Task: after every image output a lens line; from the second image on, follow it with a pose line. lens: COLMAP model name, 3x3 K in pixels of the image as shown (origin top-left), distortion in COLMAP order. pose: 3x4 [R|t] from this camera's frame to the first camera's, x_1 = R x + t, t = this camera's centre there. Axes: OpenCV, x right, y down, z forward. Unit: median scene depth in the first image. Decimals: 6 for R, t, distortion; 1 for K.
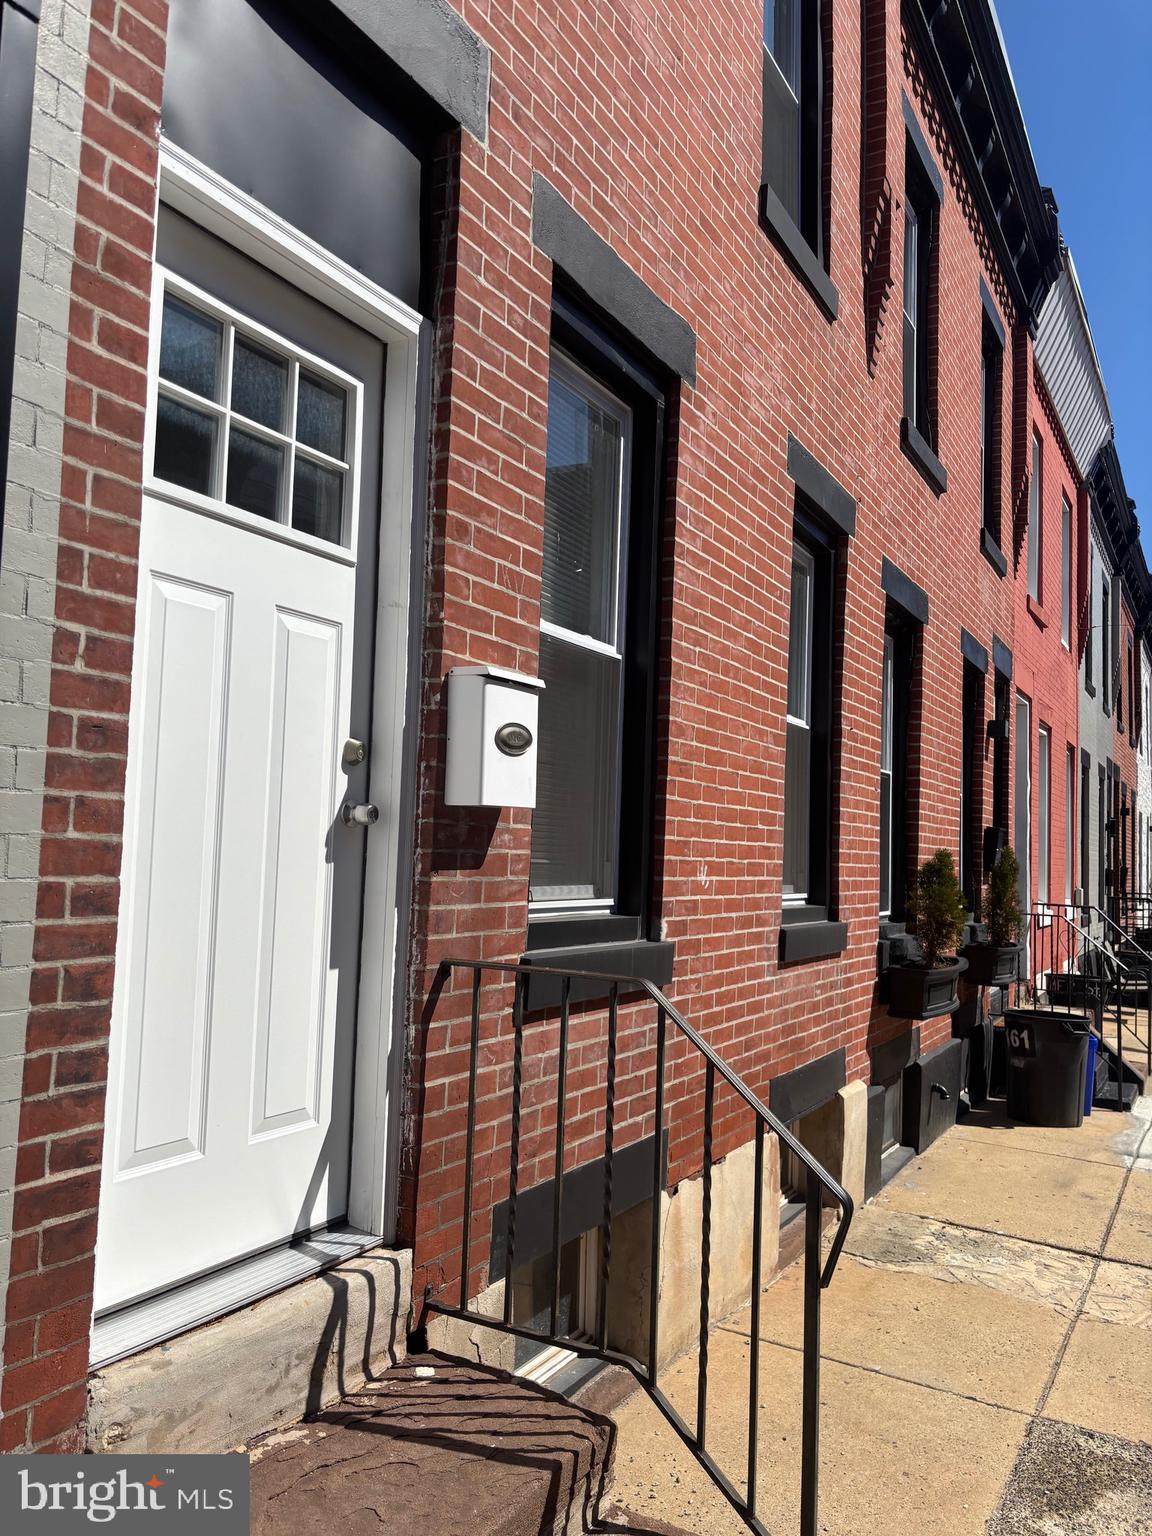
lens RADIAL K [[1162.3, 0, 582.5], [0, 1162.3, 771.7], [0, 0, 1]] dist [0.042201, -0.002906]
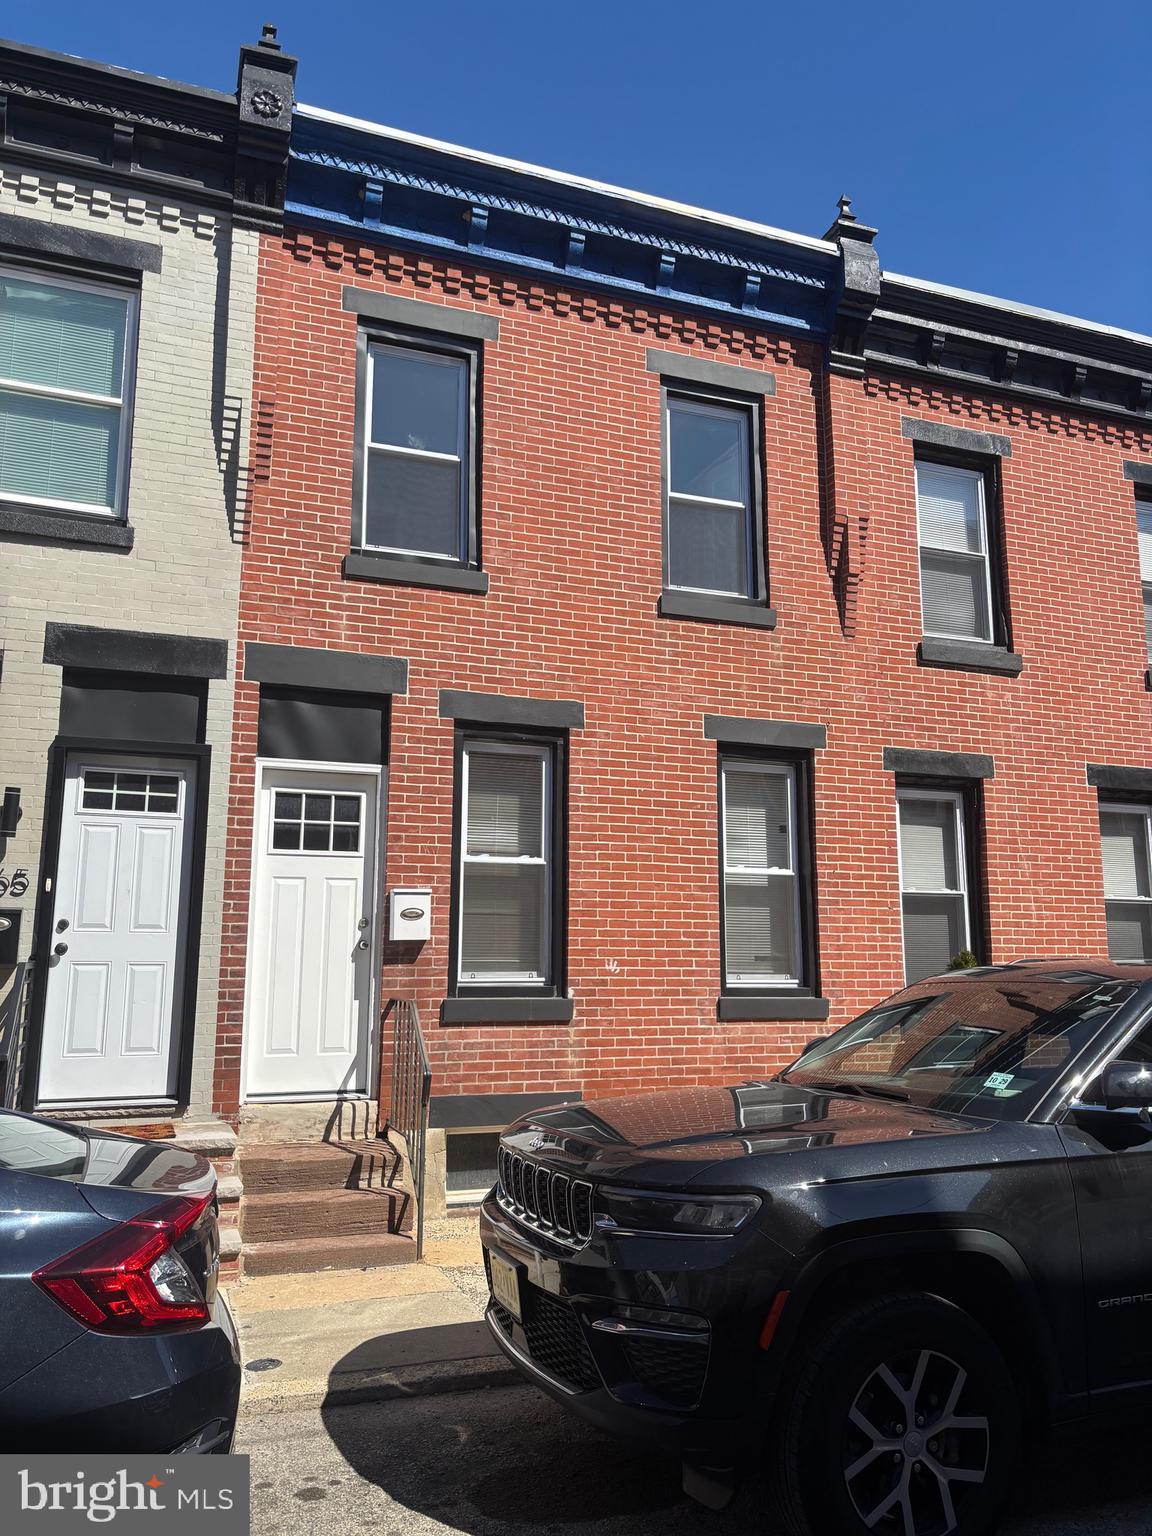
lens RADIAL K [[1162.3, 0, 570.8], [0, 1162.3, 760.7], [0, 0, 1]] dist [0.042201, -0.002906]
pose [[0.762581, -0.138807, -0.631826, 2.096866], [0.066955, 0.988398, -0.136331, 0.012644], [0.643419, 0.061659, 0.763027, -0.894116]]
